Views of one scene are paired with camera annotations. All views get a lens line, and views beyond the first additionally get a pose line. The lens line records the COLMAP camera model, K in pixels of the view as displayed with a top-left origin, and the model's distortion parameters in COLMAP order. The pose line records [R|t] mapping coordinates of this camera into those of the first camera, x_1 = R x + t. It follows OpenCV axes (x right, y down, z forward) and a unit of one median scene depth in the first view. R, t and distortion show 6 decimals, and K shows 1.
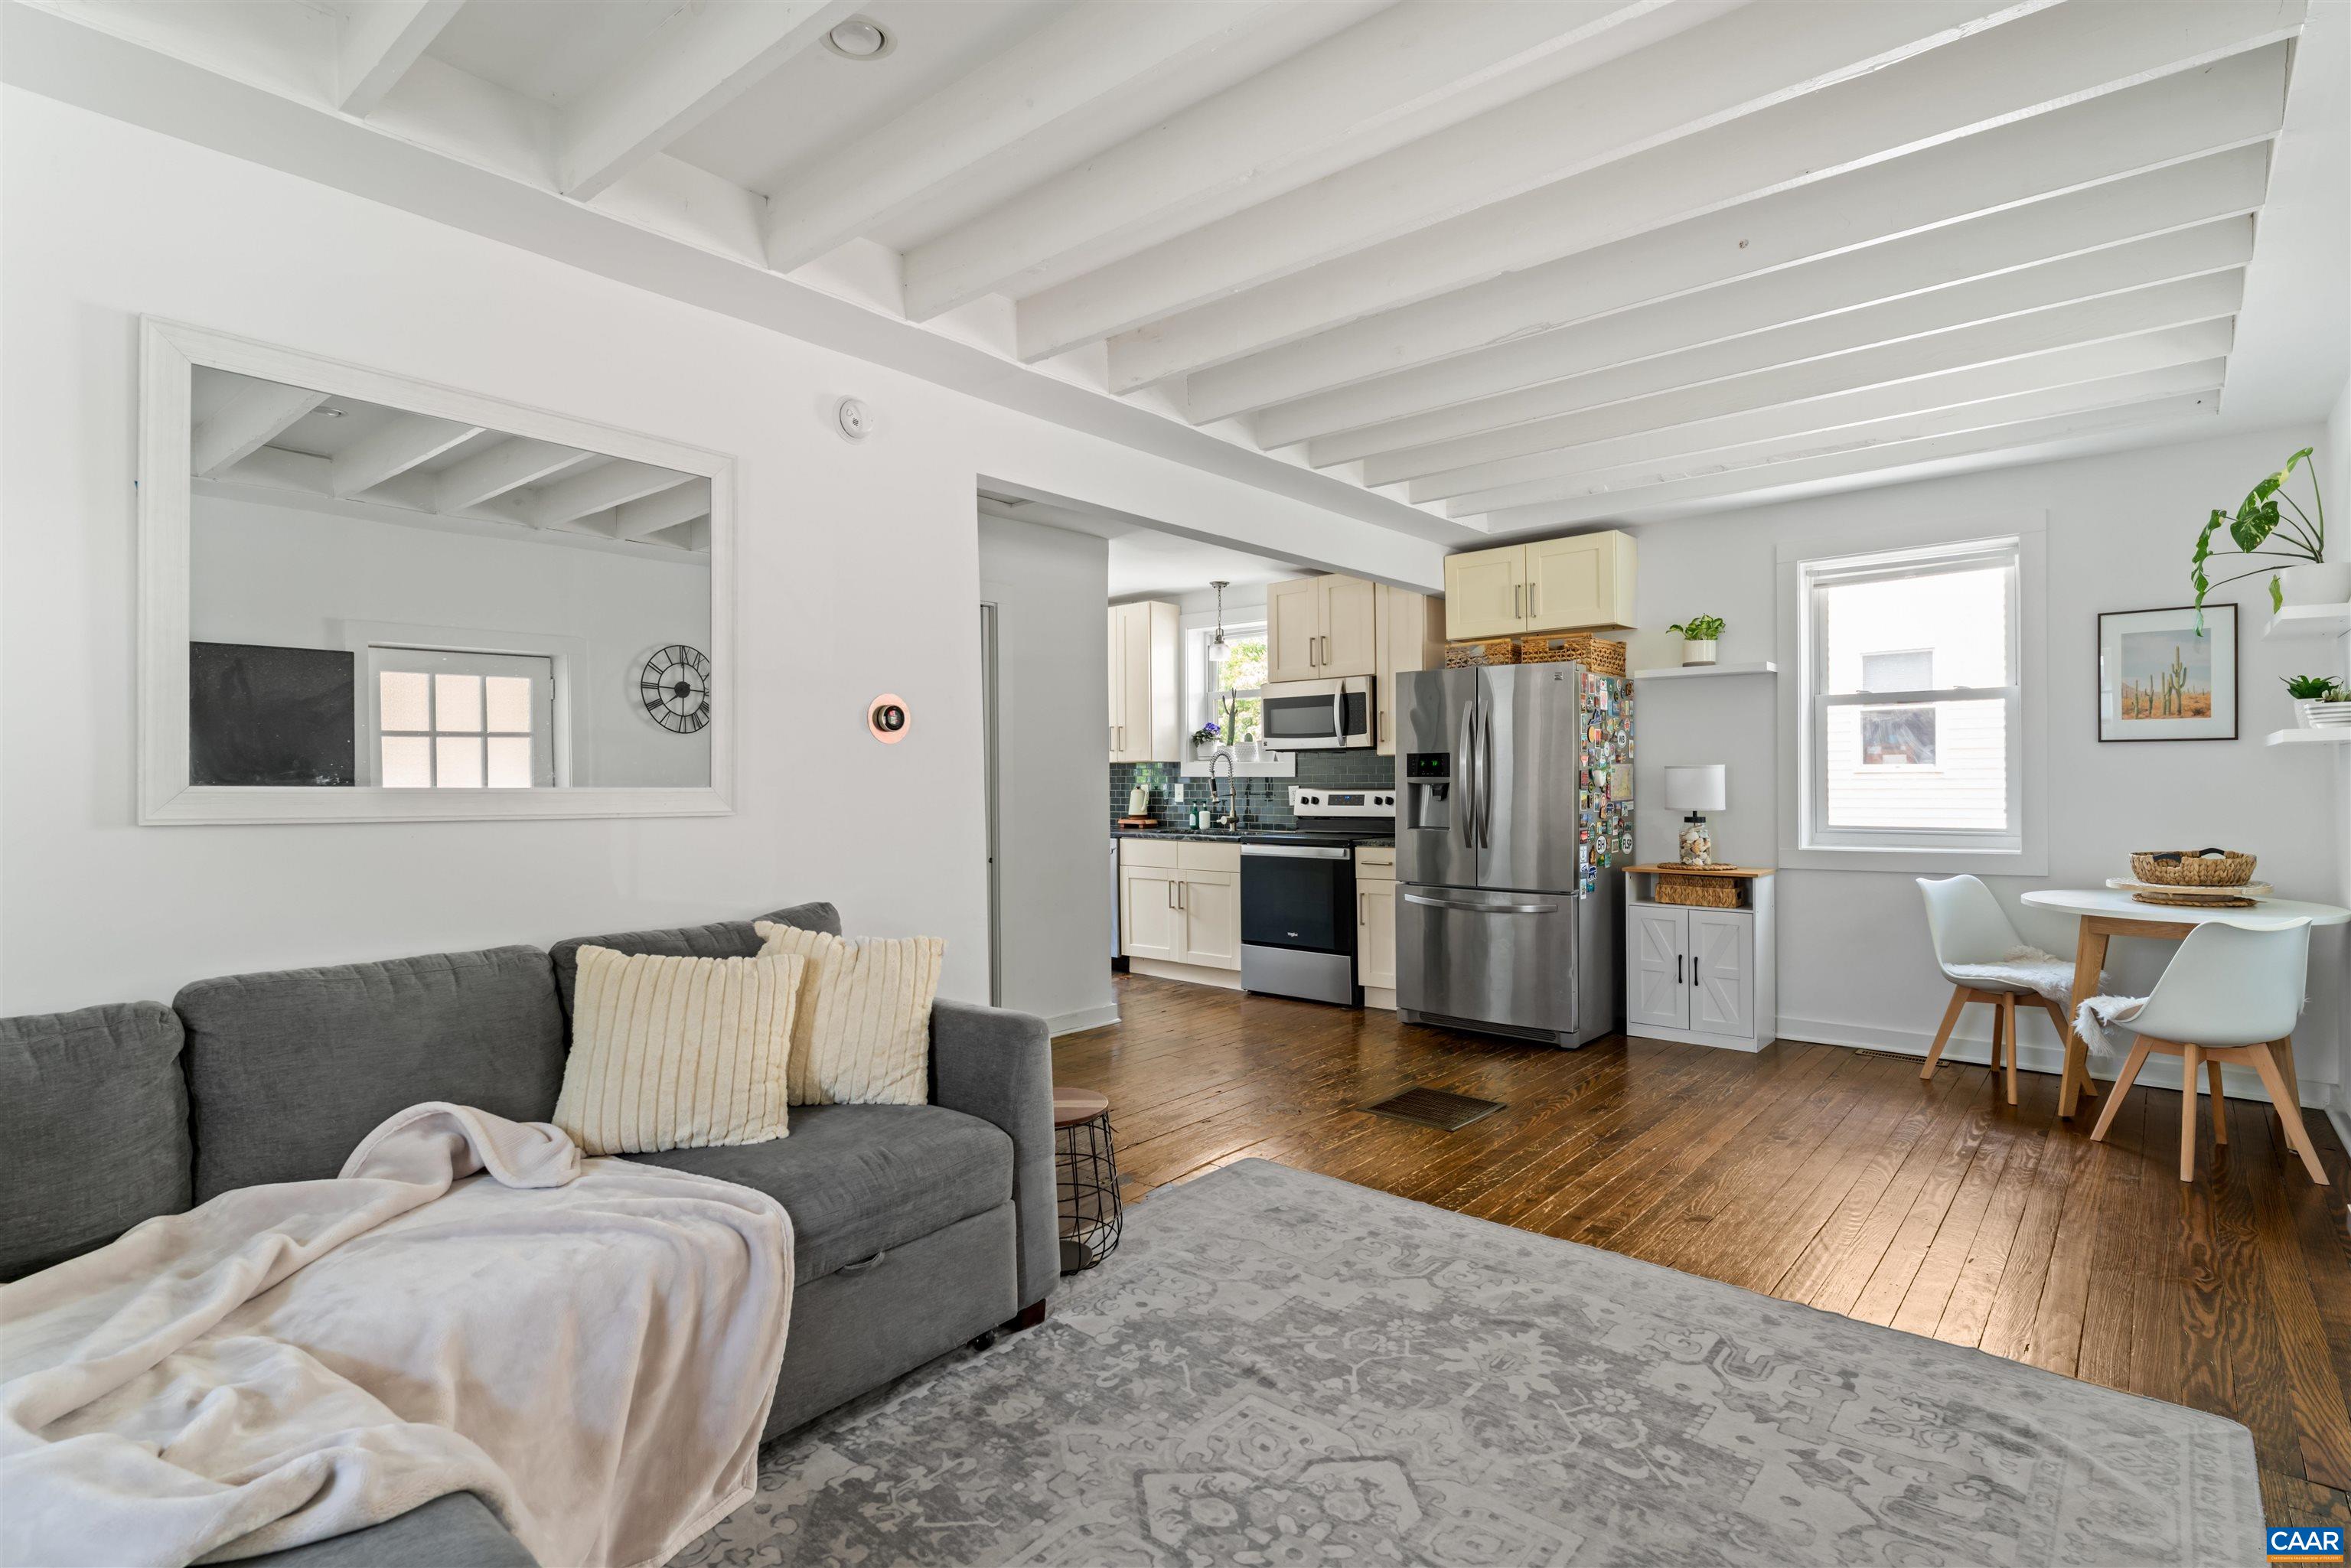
lens RADIAL K [[1182.1, 0, 1185.6], [0, 1182.1, 782.6], [0, 0, 1]] dist [0.005545, -0.002122]
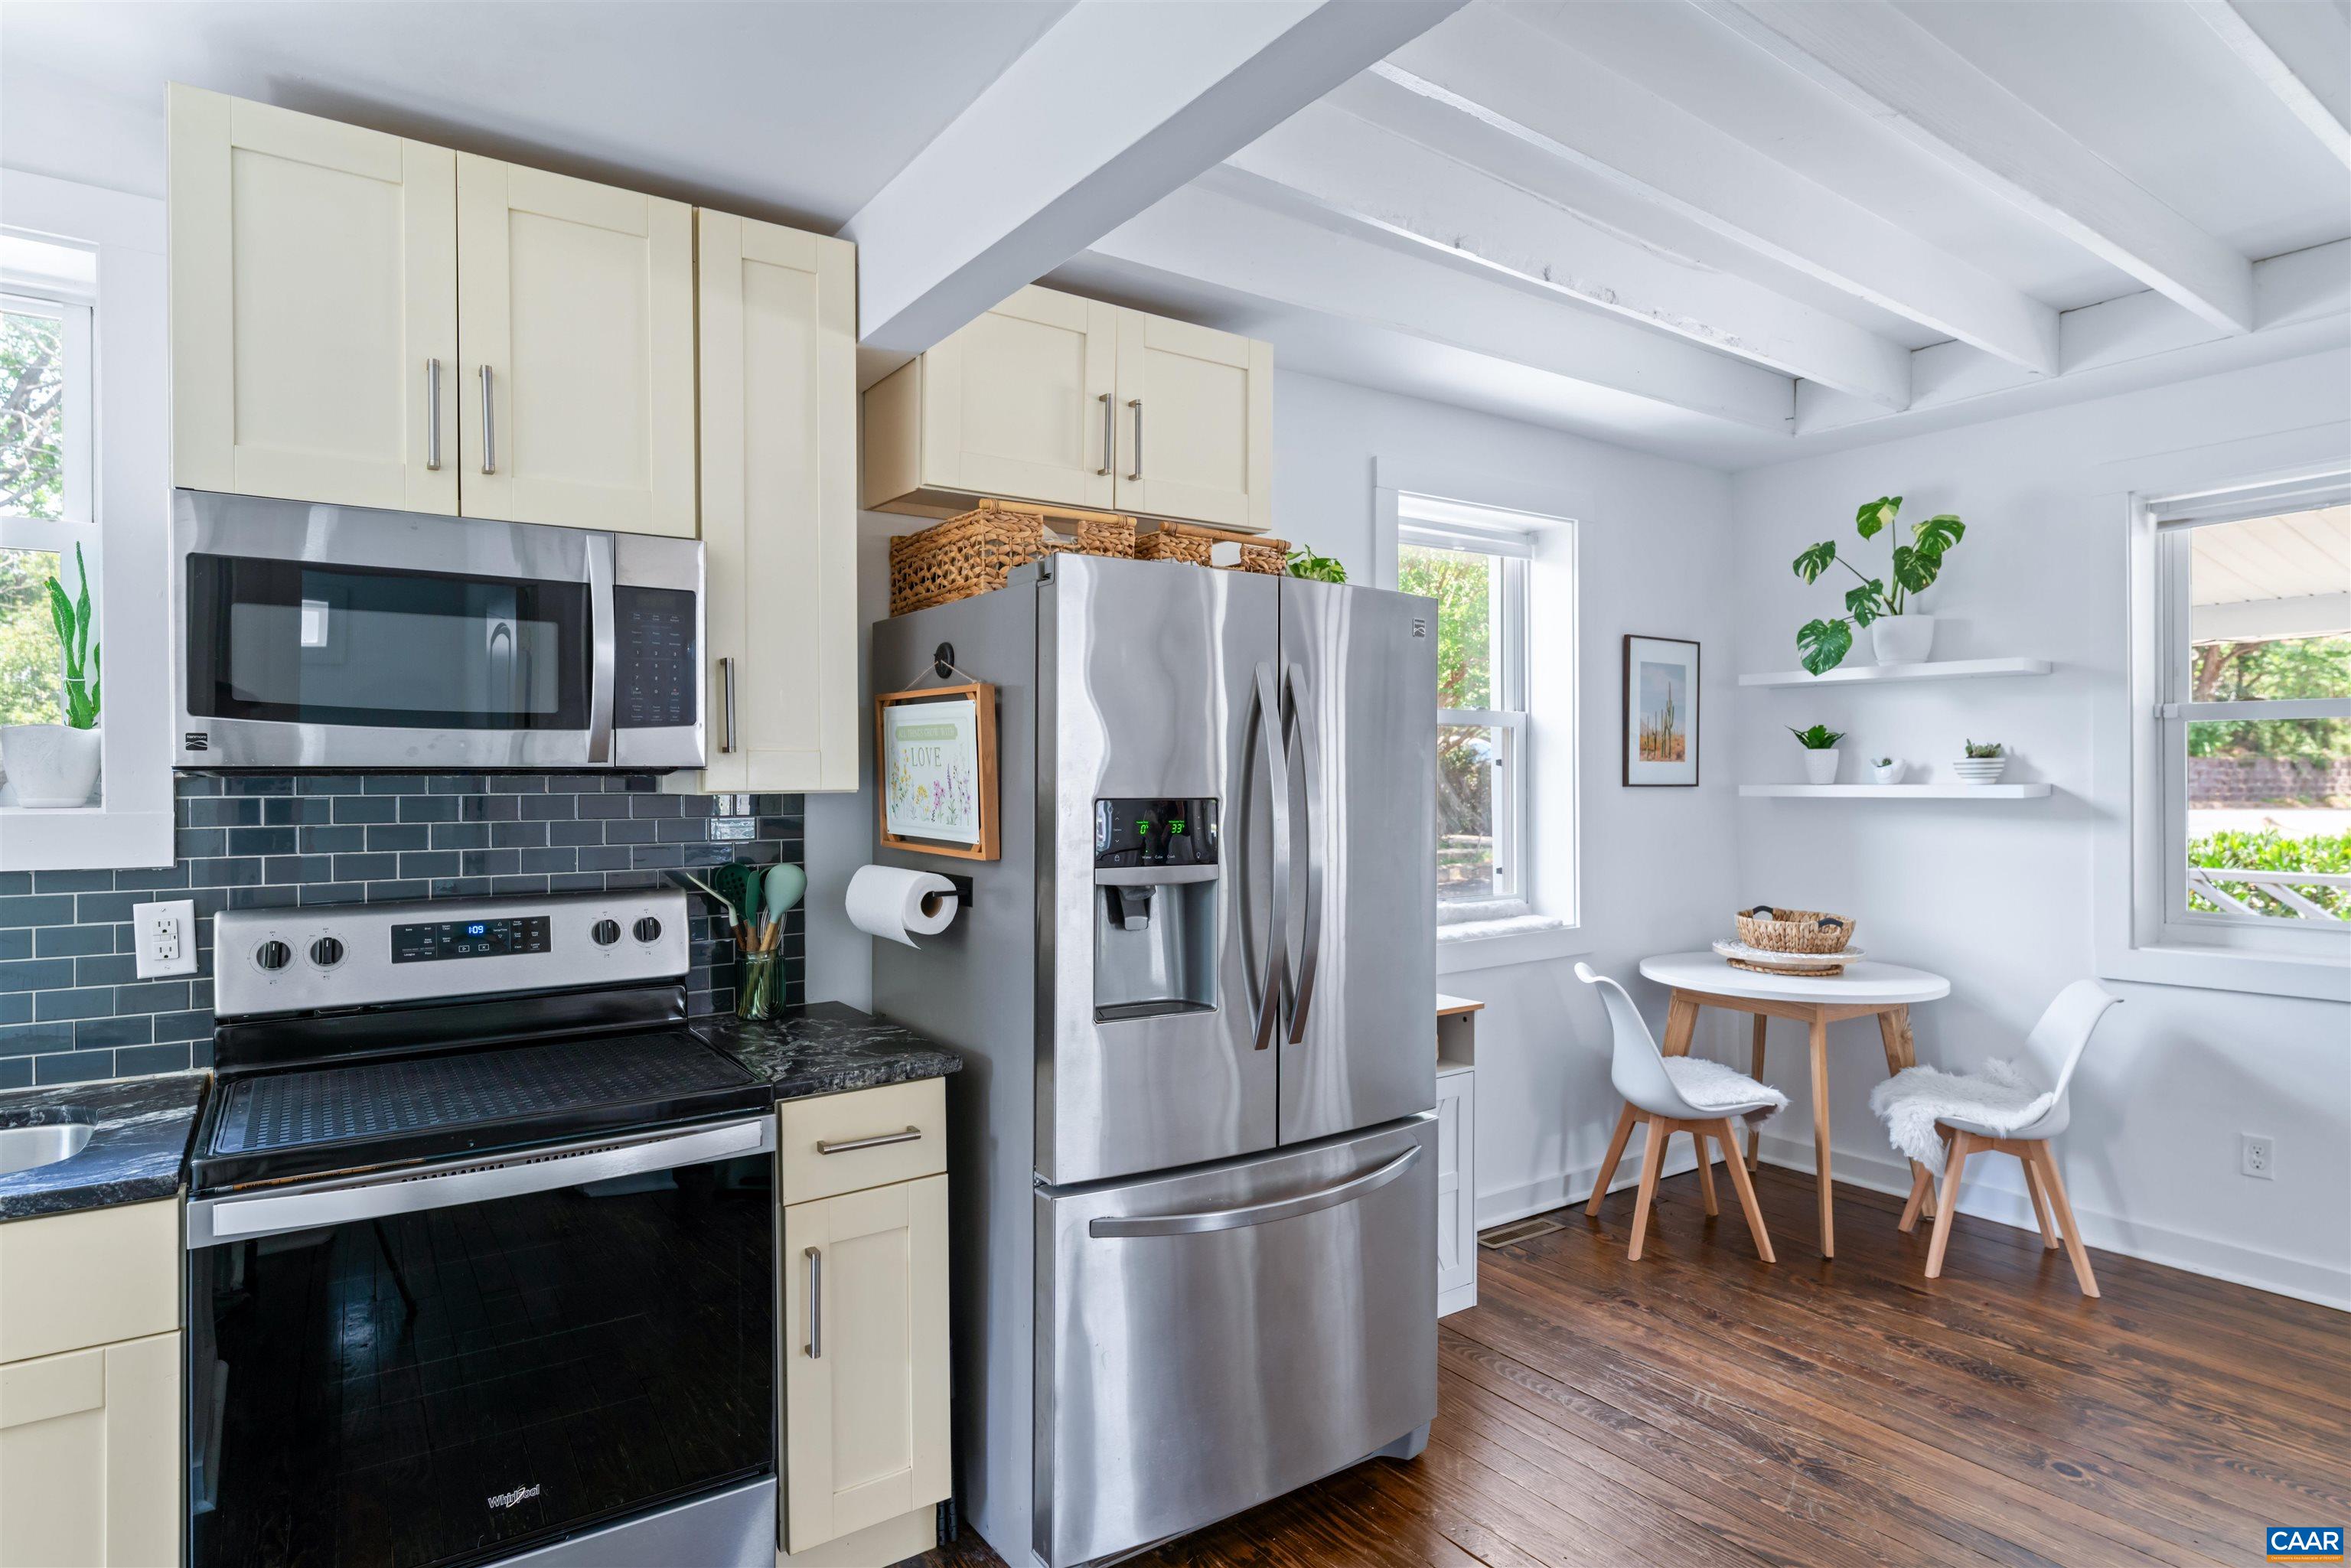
lens RADIAL K [[1263.5, 0, 1193.7], [0, 1263.5, 787.9], [0, 0, 1]] dist [0.002957, -0.000986]
pose [[0.264072, 0.001641, 0.964501, -0.177107], [0.003392, 0.999991, -0.002630, -0.031436], [-0.964497, 0.003966, 0.264064, 1.040857]]
